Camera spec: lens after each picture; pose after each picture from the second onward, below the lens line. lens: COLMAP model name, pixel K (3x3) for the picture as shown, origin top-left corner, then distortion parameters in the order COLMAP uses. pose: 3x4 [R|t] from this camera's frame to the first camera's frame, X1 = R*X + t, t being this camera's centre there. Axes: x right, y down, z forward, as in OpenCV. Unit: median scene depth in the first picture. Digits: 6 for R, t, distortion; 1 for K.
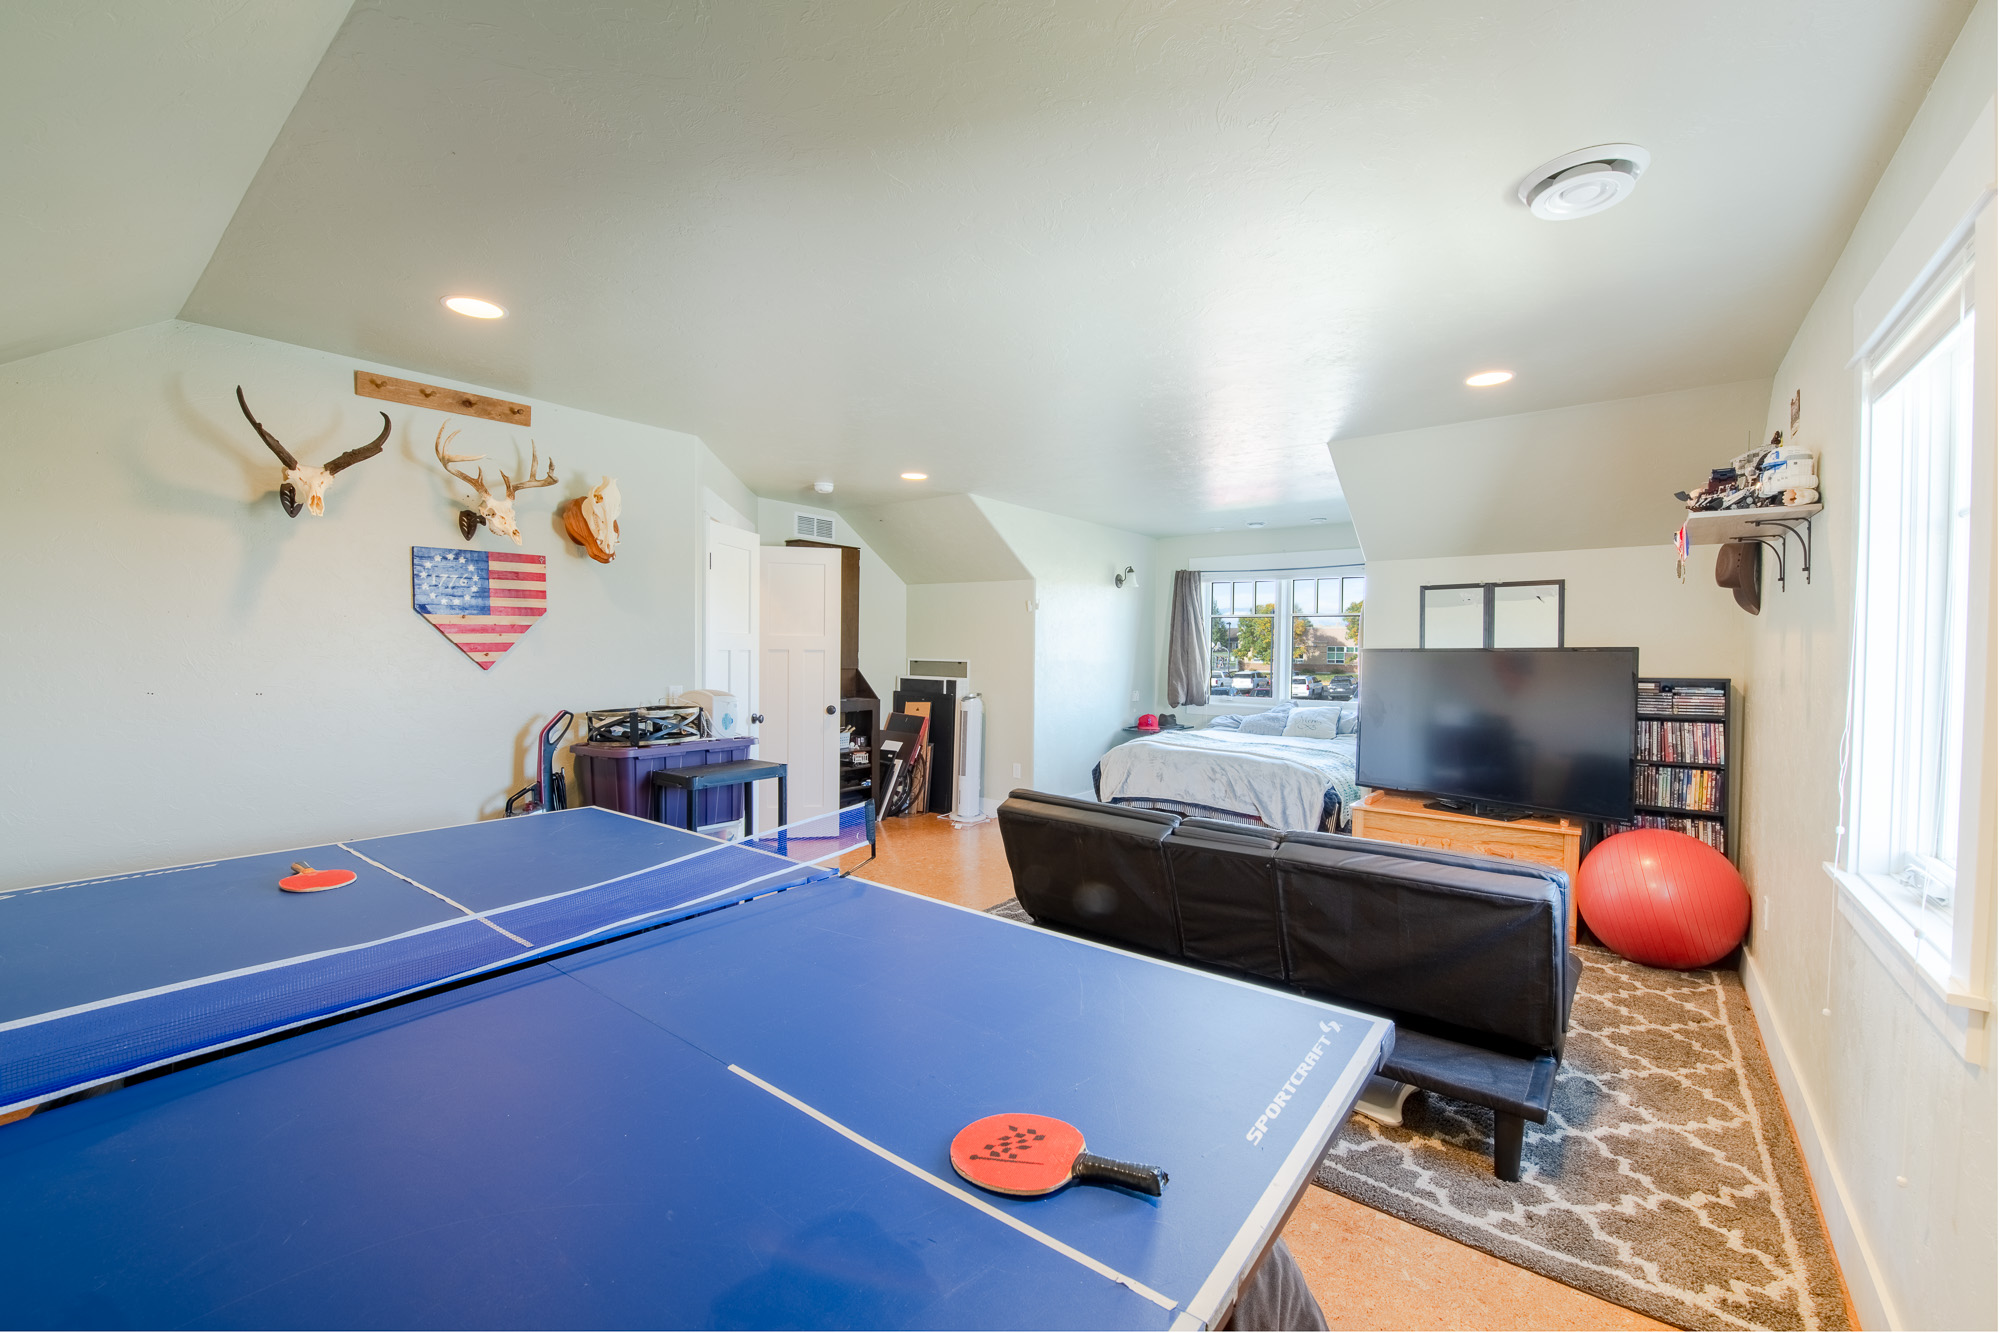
lens RADIAL K [[803.9, 0, 1008.5], [0, 803.9, 666.6], [0, 0, 1]] dist [-0.013408, -0.002467]
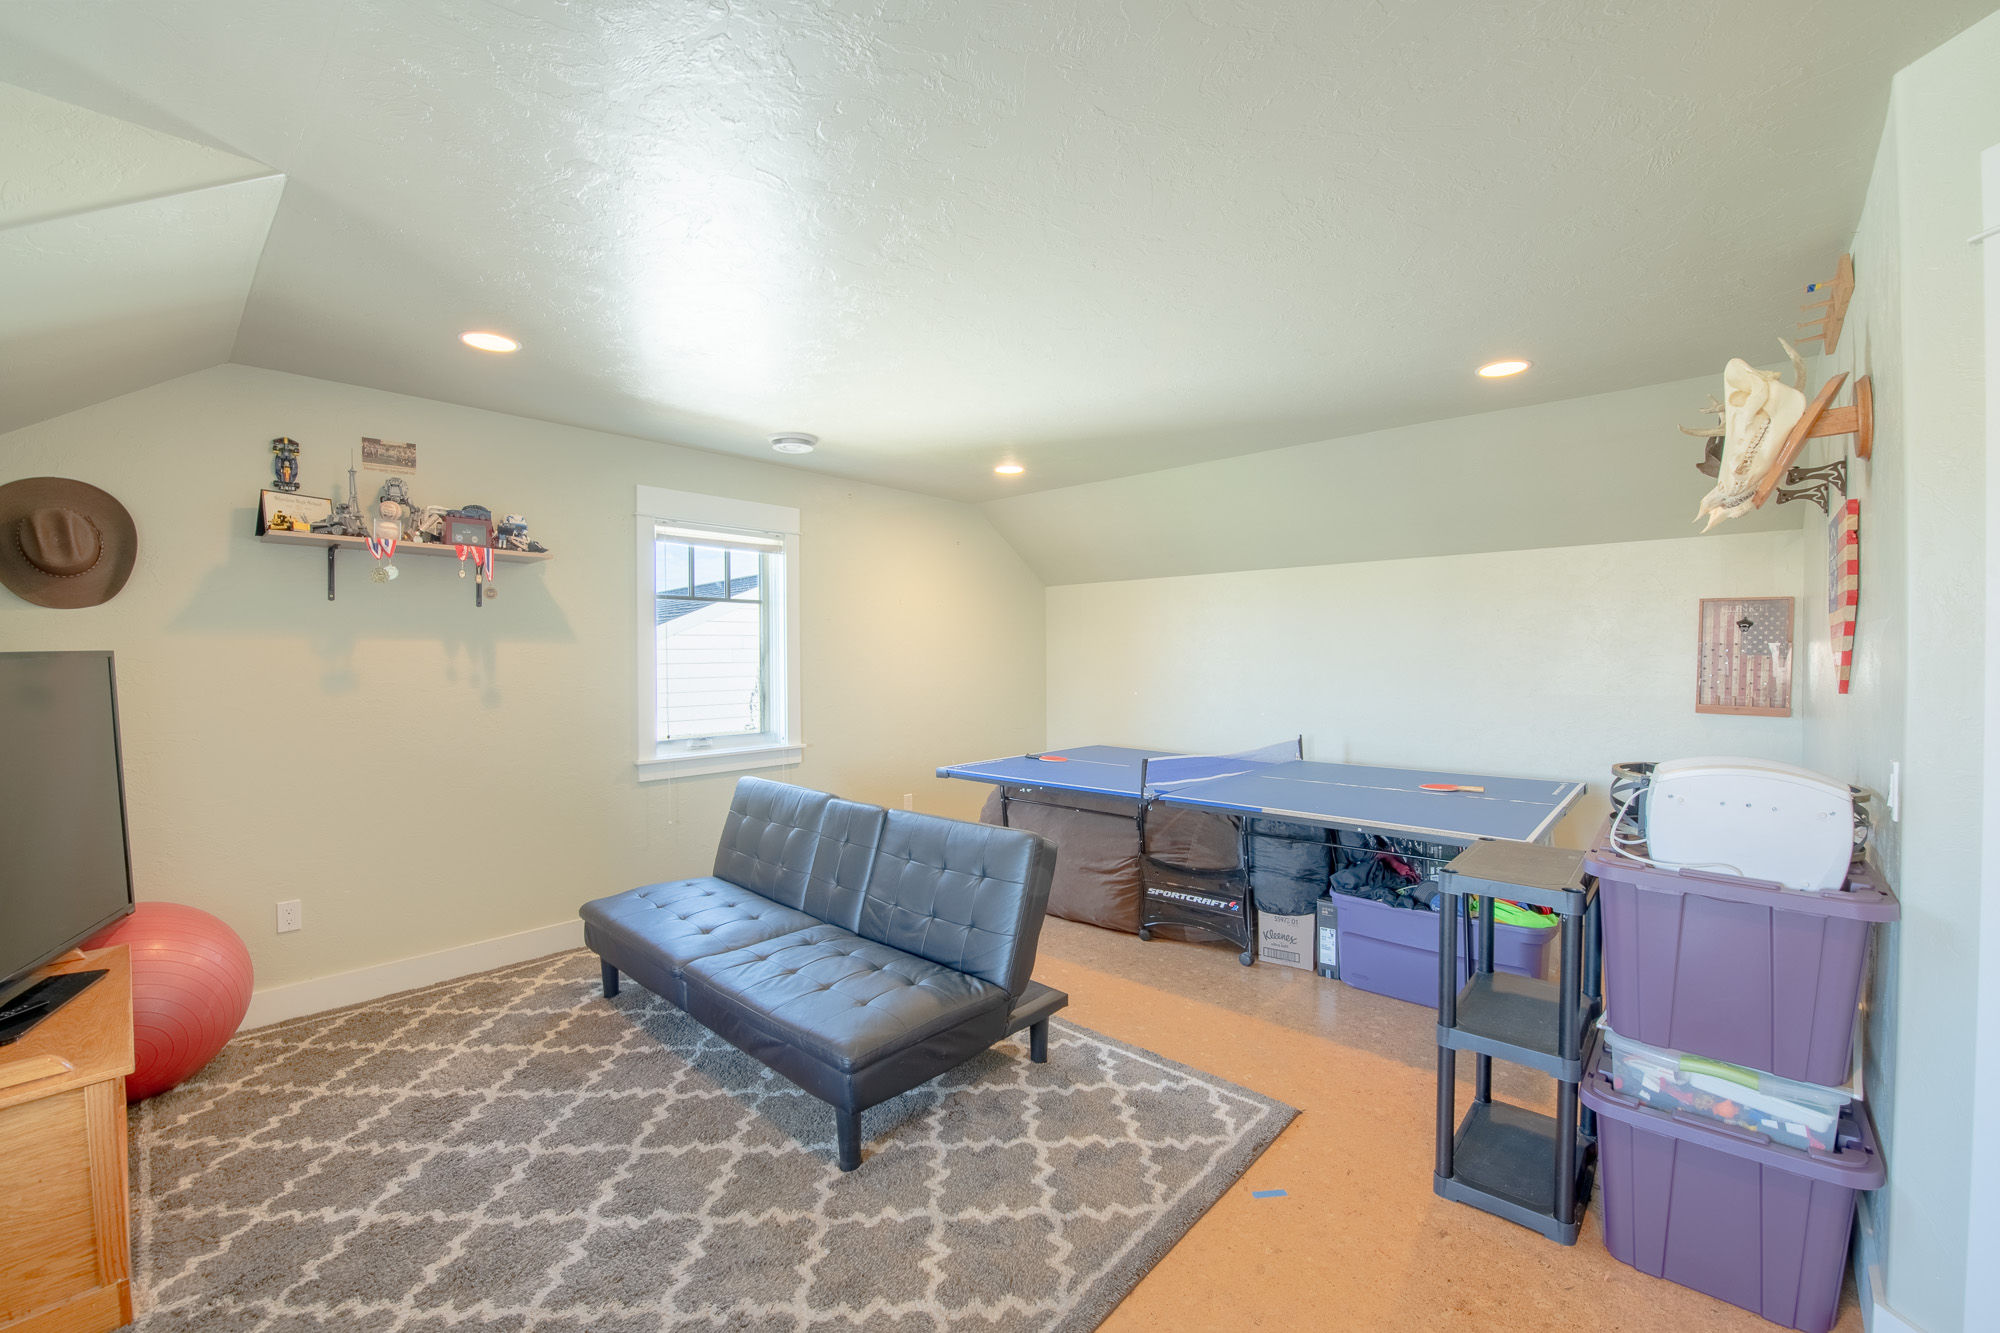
lens RADIAL K [[803.9, 0, 1008.5], [0, 803.9, 666.6], [0, 0, 1]] dist [-0.013408, -0.002467]
pose [[-0.996445, -0.006116, 0.084021, -0.015690], [-0.002312, 0.998971, 0.045298, -0.024853], [-0.084212, 0.044943, -0.995434, 0.916043]]
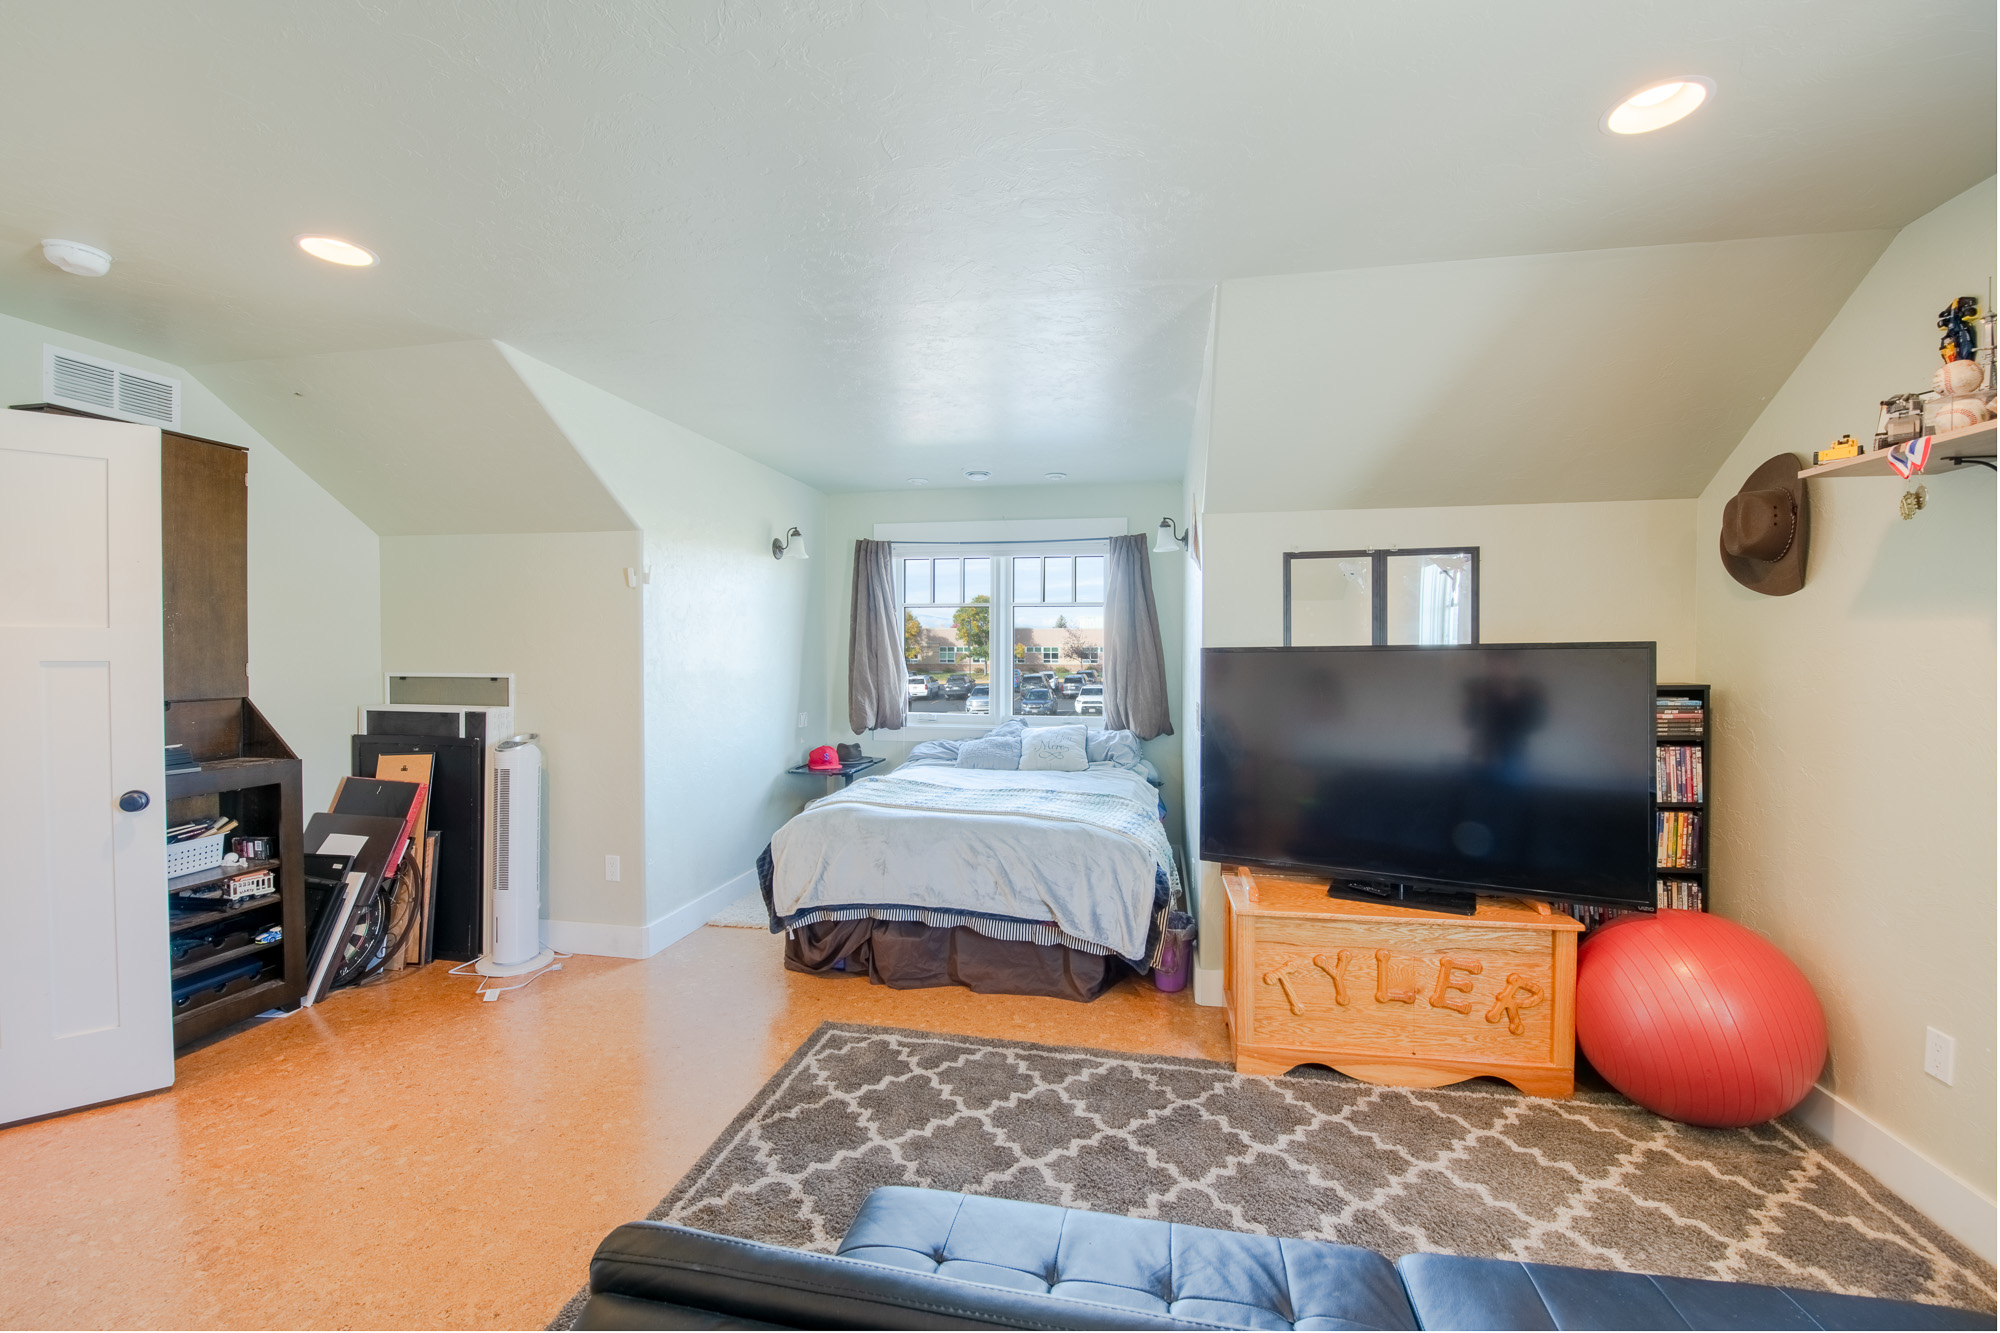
lens RADIAL K [[803.9, 0, 1008.5], [0, 803.9, 666.6], [0, 0, 1]] dist [-0.013408, -0.002467]
pose [[0.889613, -0.018221, 0.456351, 0.003449], [0.018863, 0.999817, 0.003148, -0.009057], [-0.456325, 0.005807, 0.889794, 0.373988]]
